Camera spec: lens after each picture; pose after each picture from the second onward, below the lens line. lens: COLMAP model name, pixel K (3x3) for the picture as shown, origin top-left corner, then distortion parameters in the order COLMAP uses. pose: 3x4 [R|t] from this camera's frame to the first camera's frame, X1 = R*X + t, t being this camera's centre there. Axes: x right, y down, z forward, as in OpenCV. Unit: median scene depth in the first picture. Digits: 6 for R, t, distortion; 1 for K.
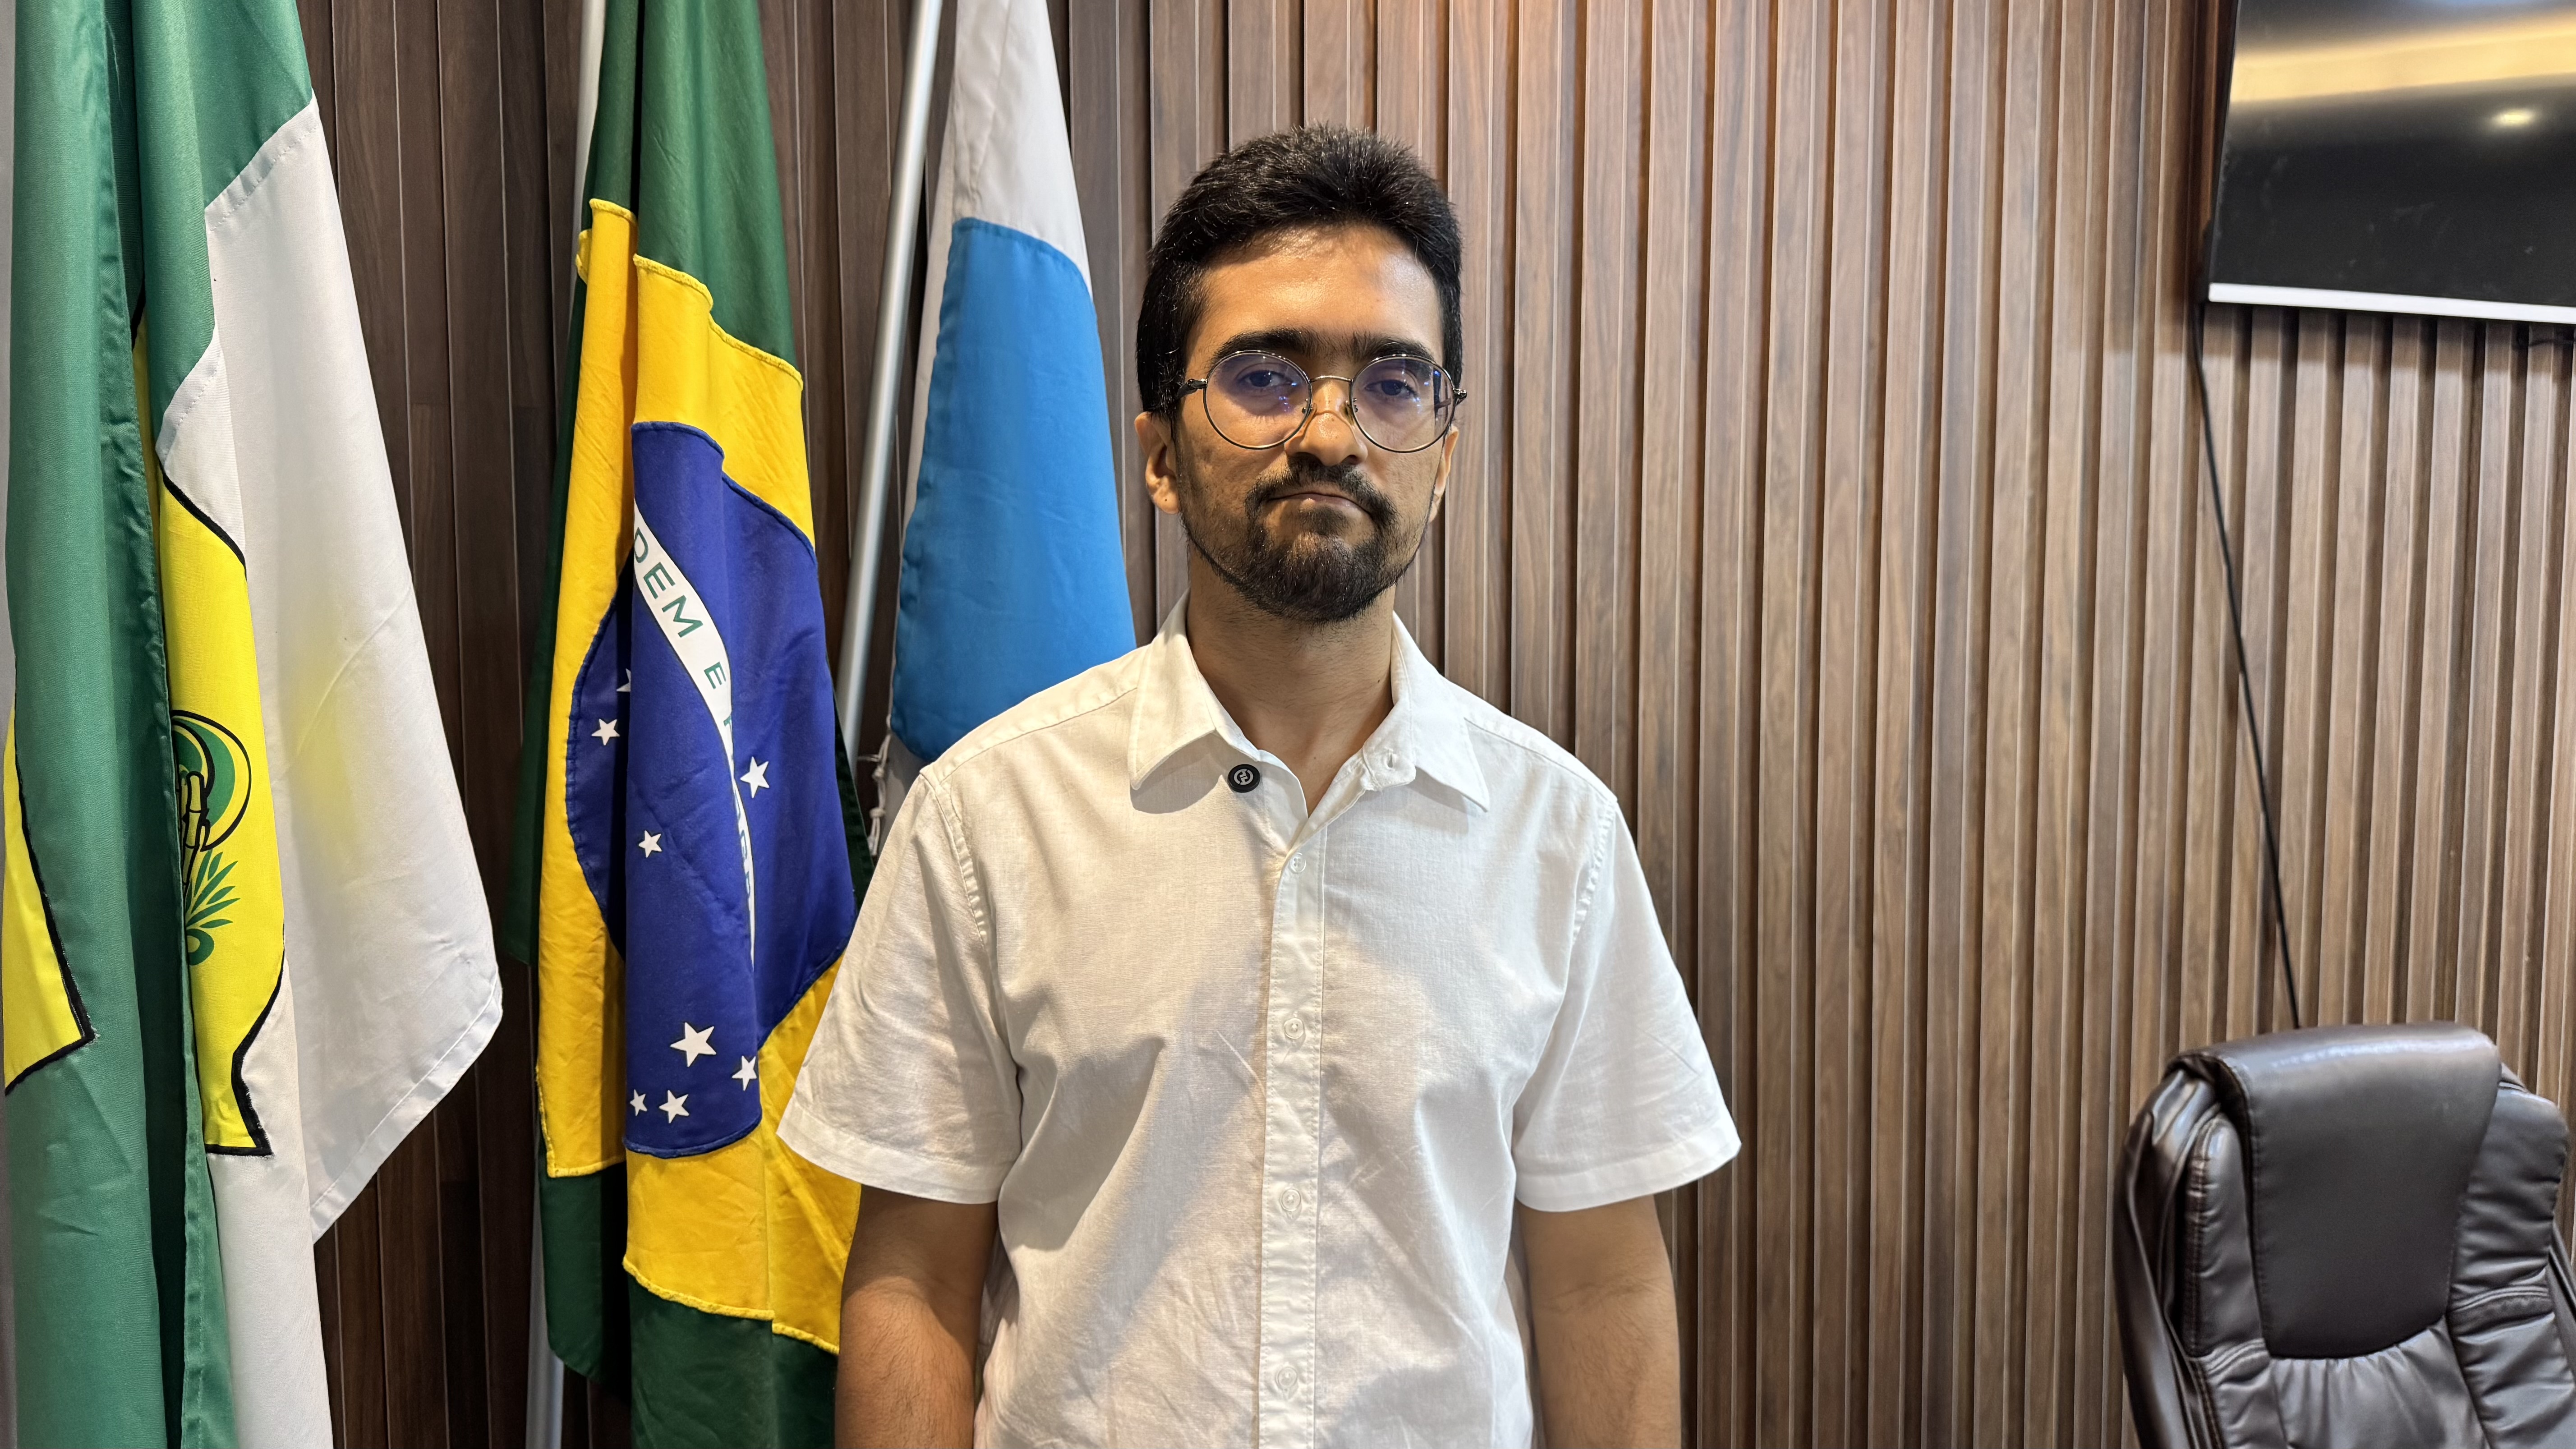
lens RADIAL K [[1816.1, 0, 1277.6], [0, 1816.1, 749.0], [0, 0, 1]] dist [0.000132, -0.021538]
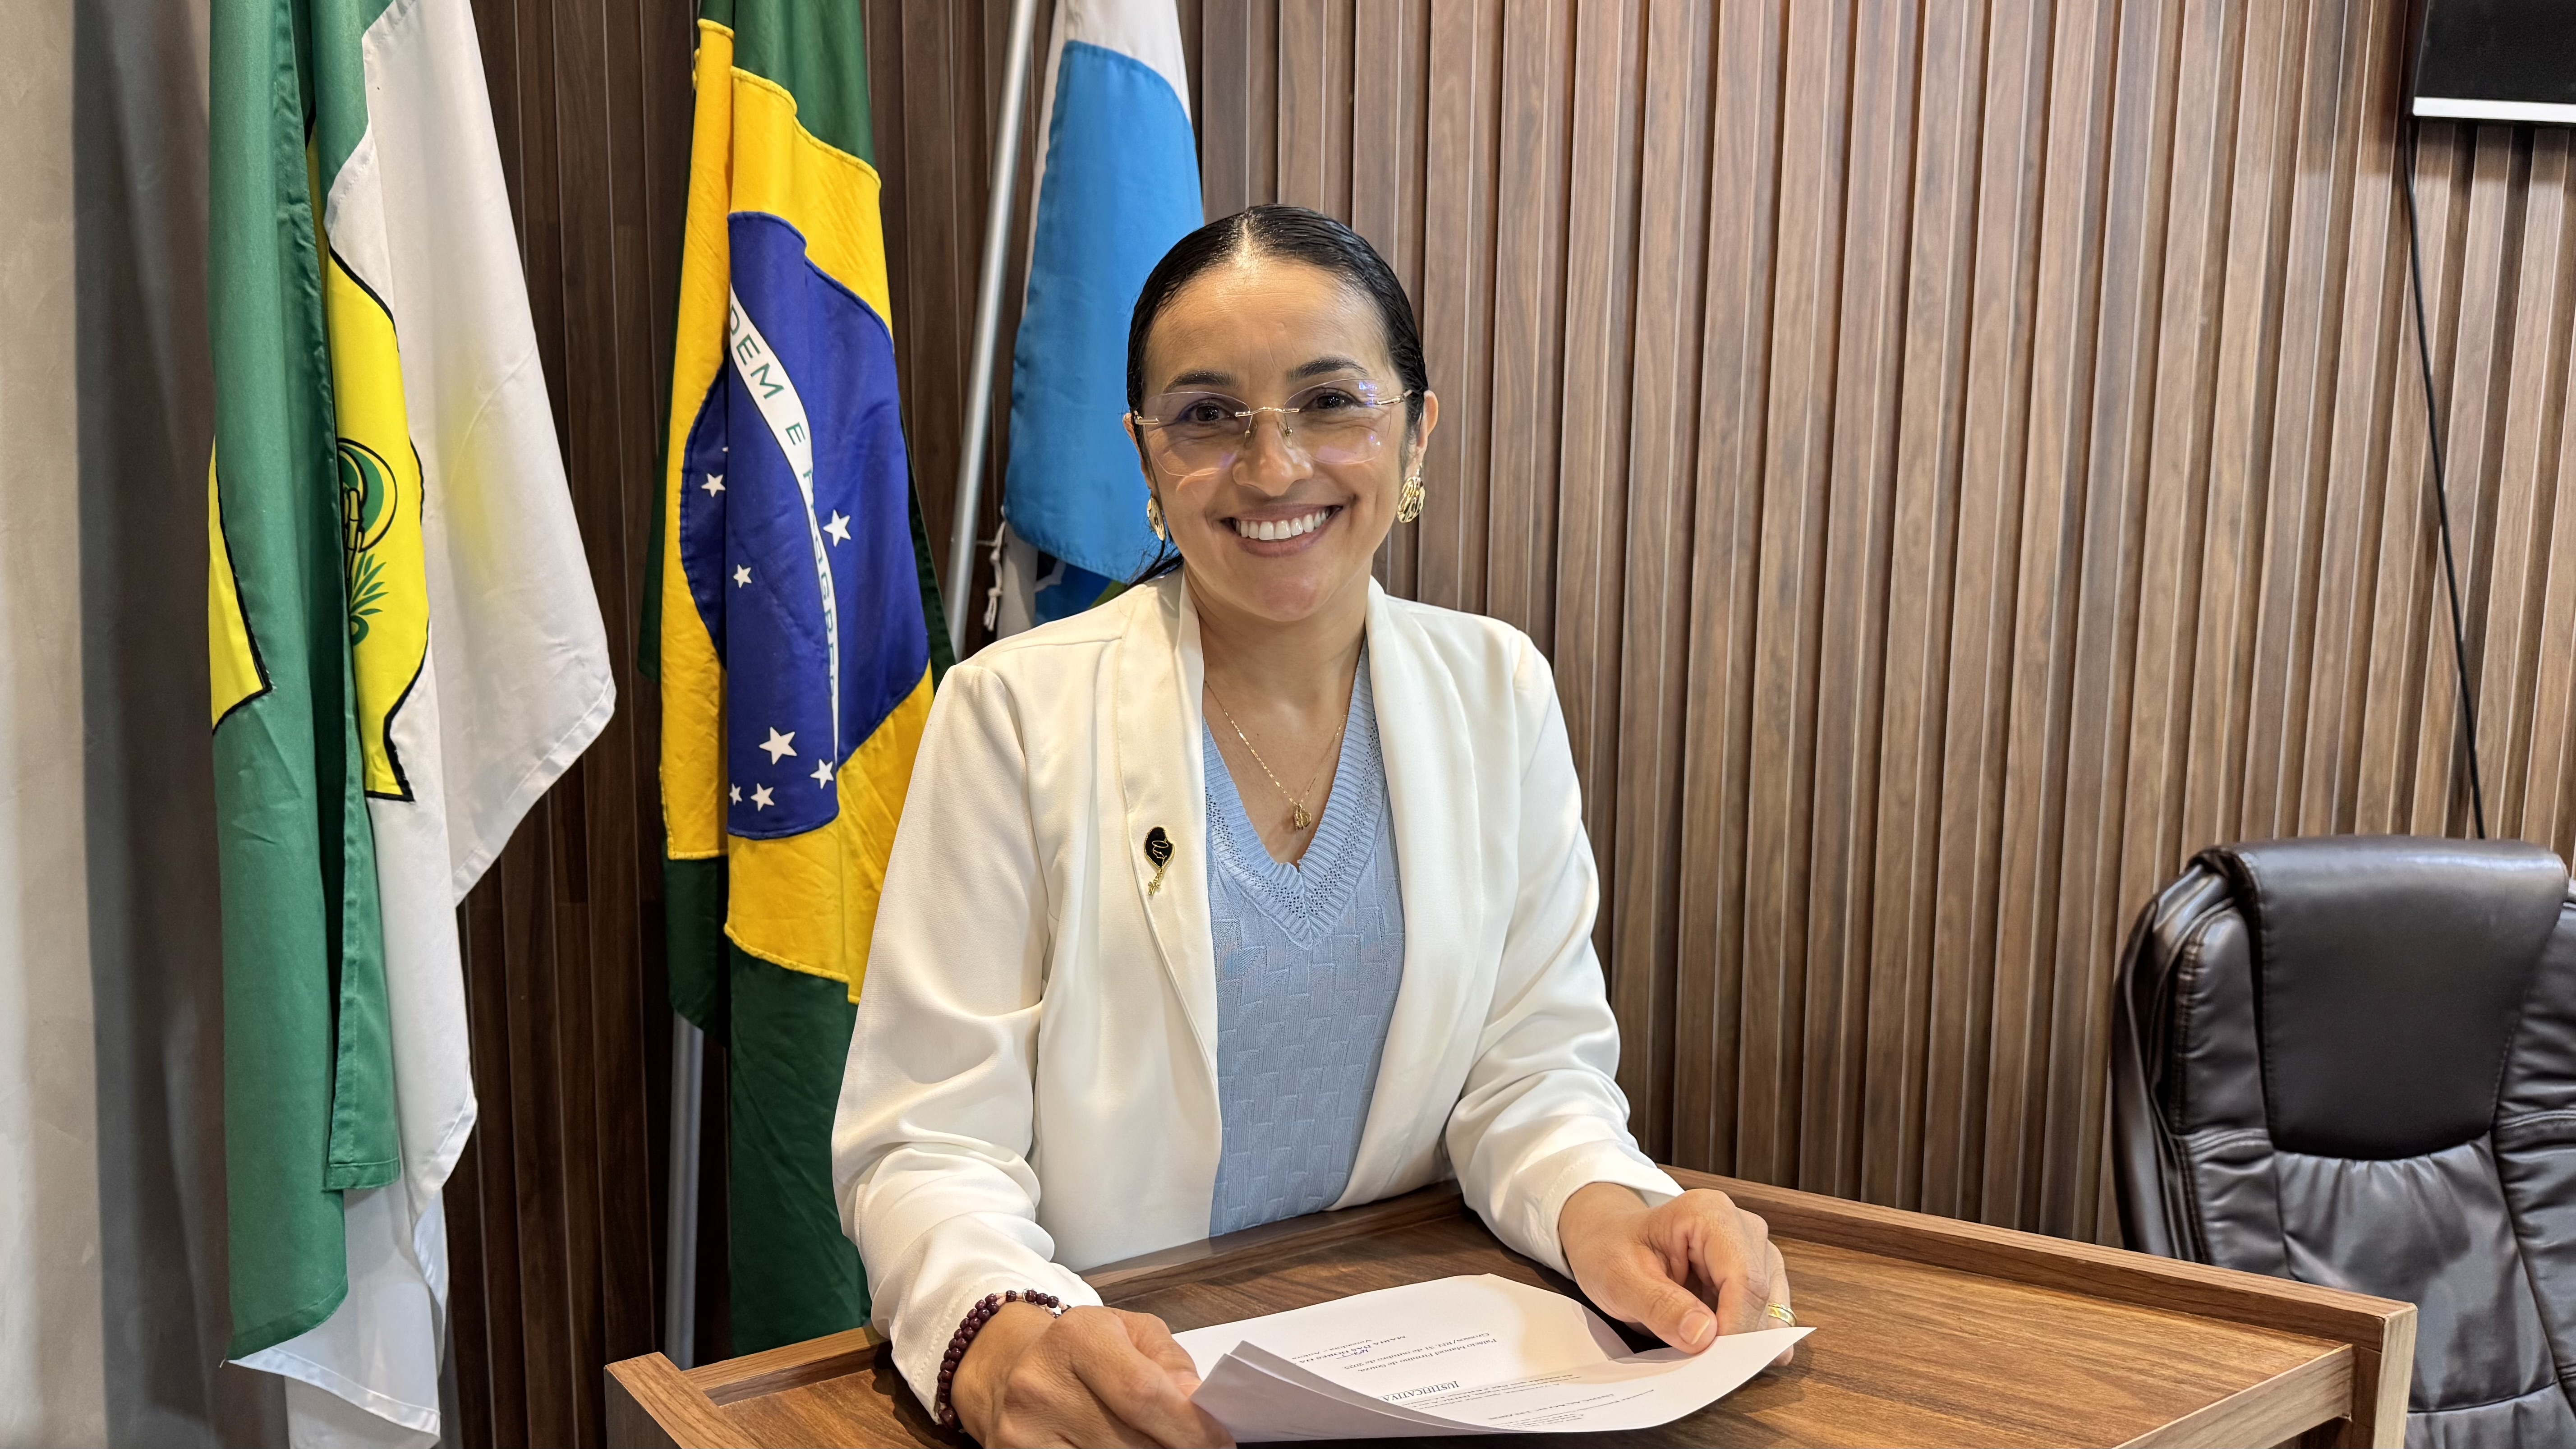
lens RADIAL K [[1816.1, 0, 1291.8], [0, 1816.1, 762.7], [0, 0, 1]] dist [0.000132, -0.021538]
pose [[0.984903, 0.039104, -0.168631, 0.163379], [-0.027471, 0.997114, 0.070772, 0.061141], [0.170911, -0.065071, 0.983135, -0.081313]]
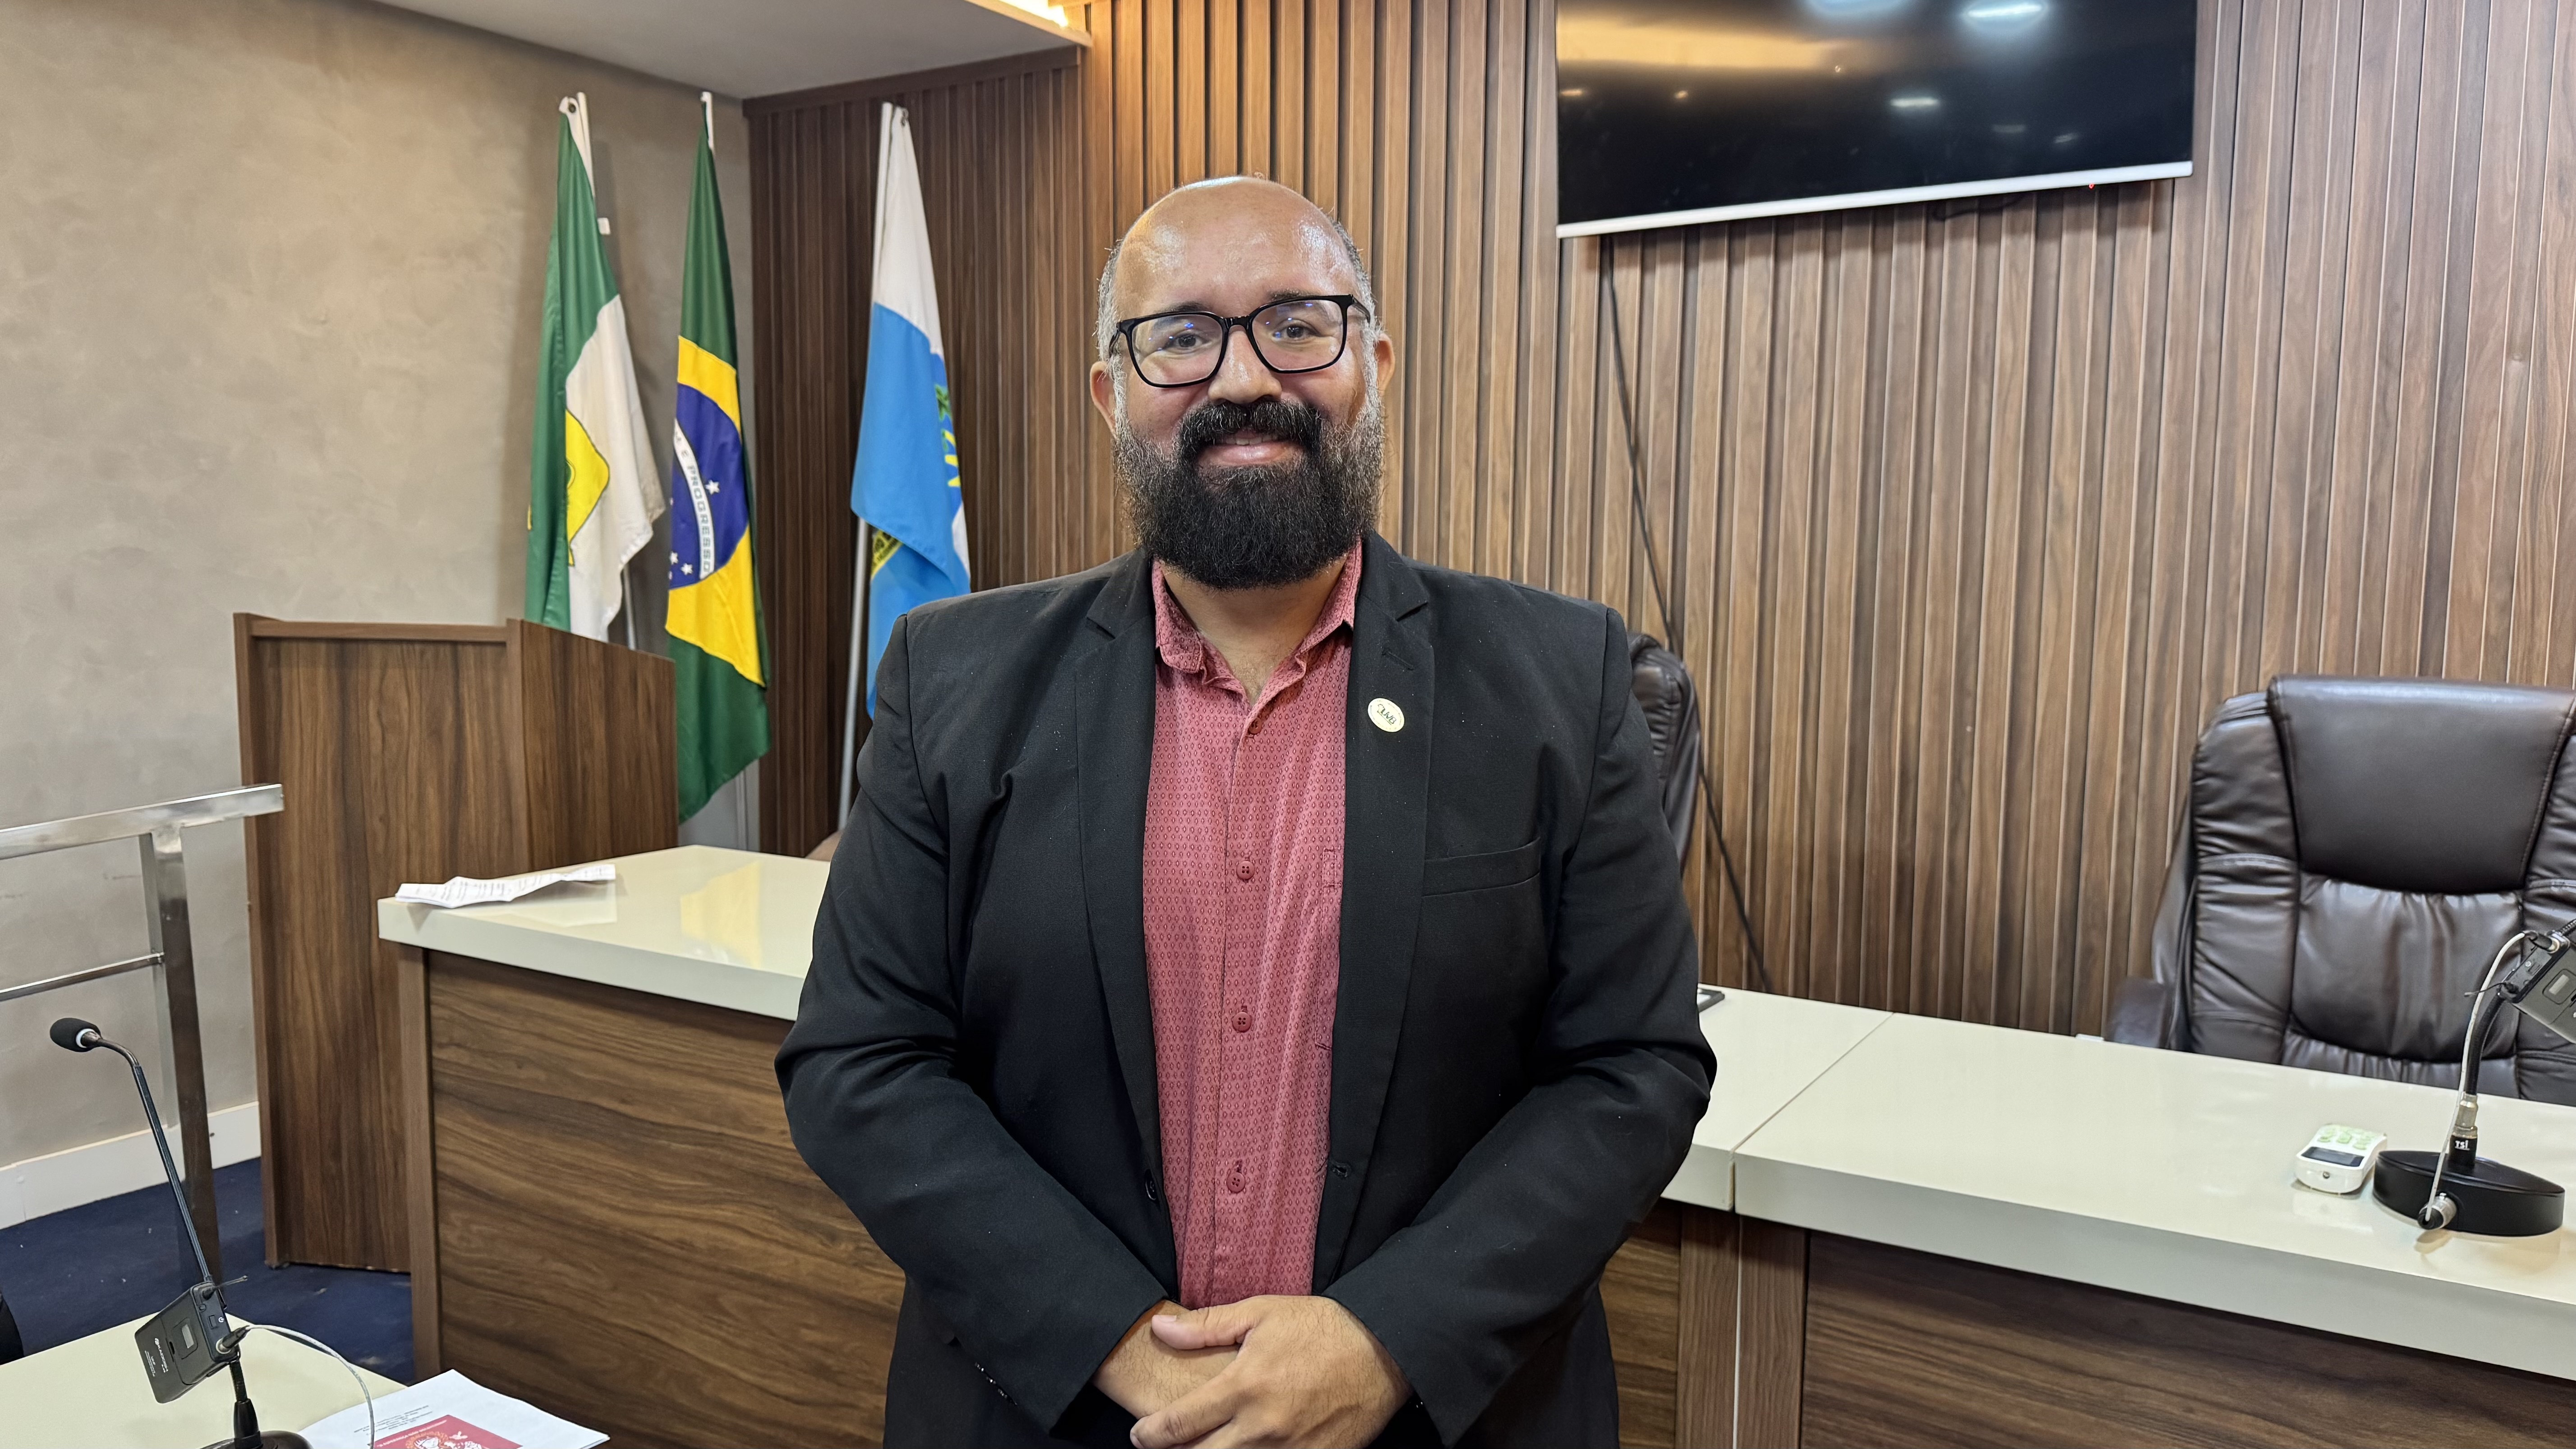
lens RADIAL K [[1816.1, 0, 1268.5], [0, 1816.1, 741.9], [0, 0, 1]] dist [0.000132, -0.021538]
pose [[0.598315, 0.096495, -0.795429, 2.464494], [-0.083422, 0.994829, 0.057936, 0.165086], [0.796906, 0.031692, 0.603271, -0.160271]]
